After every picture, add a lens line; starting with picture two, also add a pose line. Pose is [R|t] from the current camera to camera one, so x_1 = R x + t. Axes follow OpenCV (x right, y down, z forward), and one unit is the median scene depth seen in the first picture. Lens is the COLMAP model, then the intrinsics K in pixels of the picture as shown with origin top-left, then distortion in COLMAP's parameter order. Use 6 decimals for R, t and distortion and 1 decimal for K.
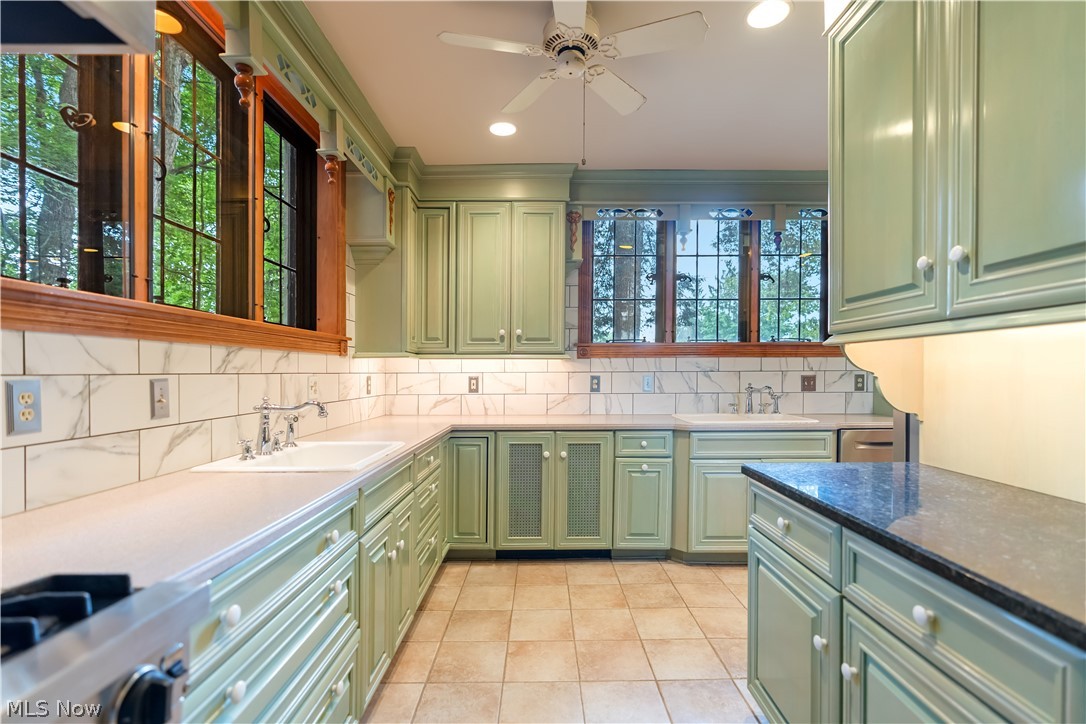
lens RADIAL K [[499.6, 0, 547.3], [0, 499.6, 370.3], [0, 0, 1]] dist [-0.005403, 0.000635]
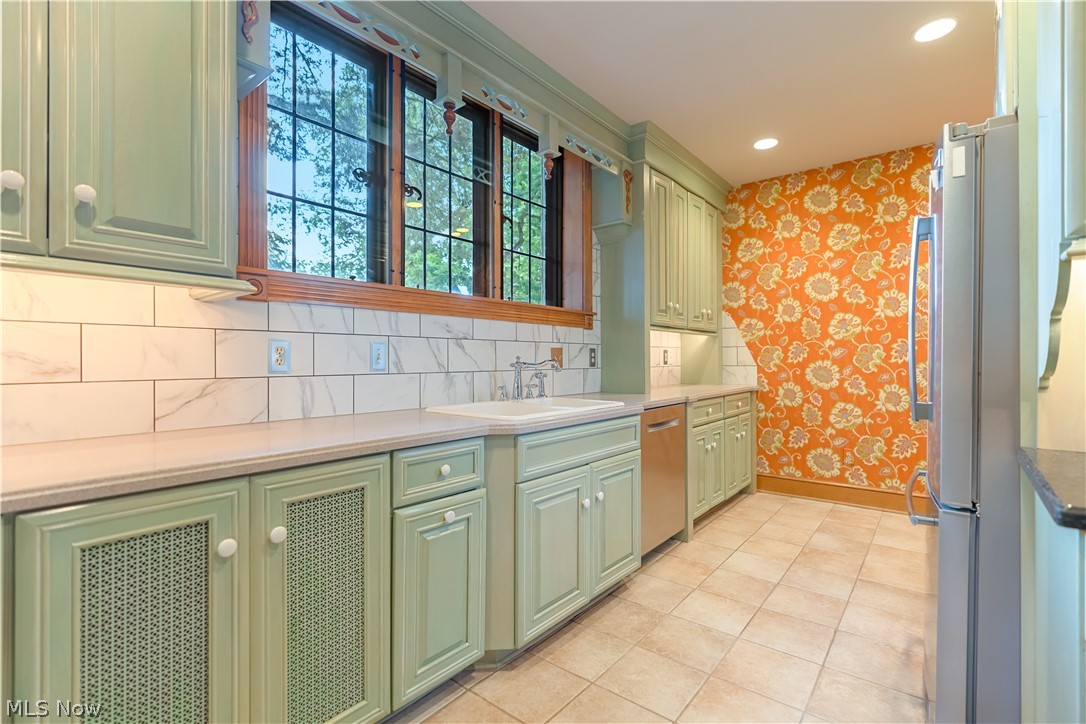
lens RADIAL K [[492.6, 0, 537.7], [0, 492.6, 365.7], [0, 0, 1]] dist [-0.004001, 0.000450]
pose [[0.645328, -0.006906, 0.763874, -0.122204], [0.001206, 0.999967, 0.008021, 0.038537], [-0.763905, -0.004255, 0.645315, 0.608760]]
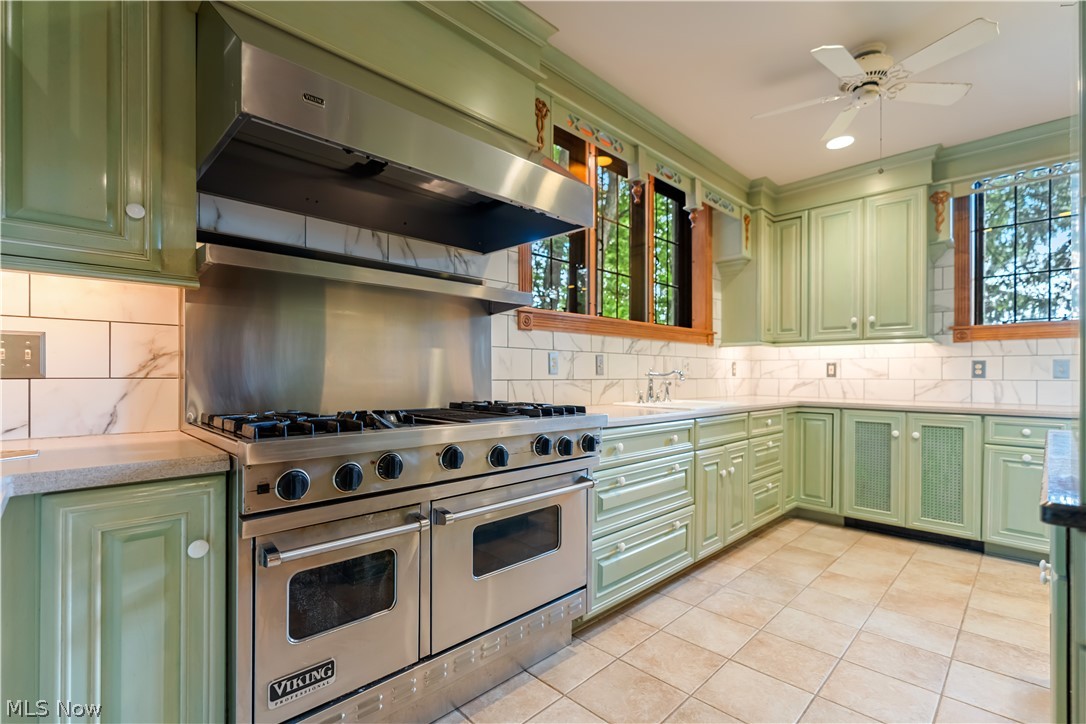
lens RADIAL K [[492.6, 0, 537.7], [0, 492.6, 365.7], [0, 0, 1]] dist [-0.004001, 0.000450]
pose [[0.692110, -0.004140, -0.721780, 0.222114], [-0.004731, 0.999936, -0.010273, 0.040145], [0.721777, 0.010525, 0.692046, -0.253993]]
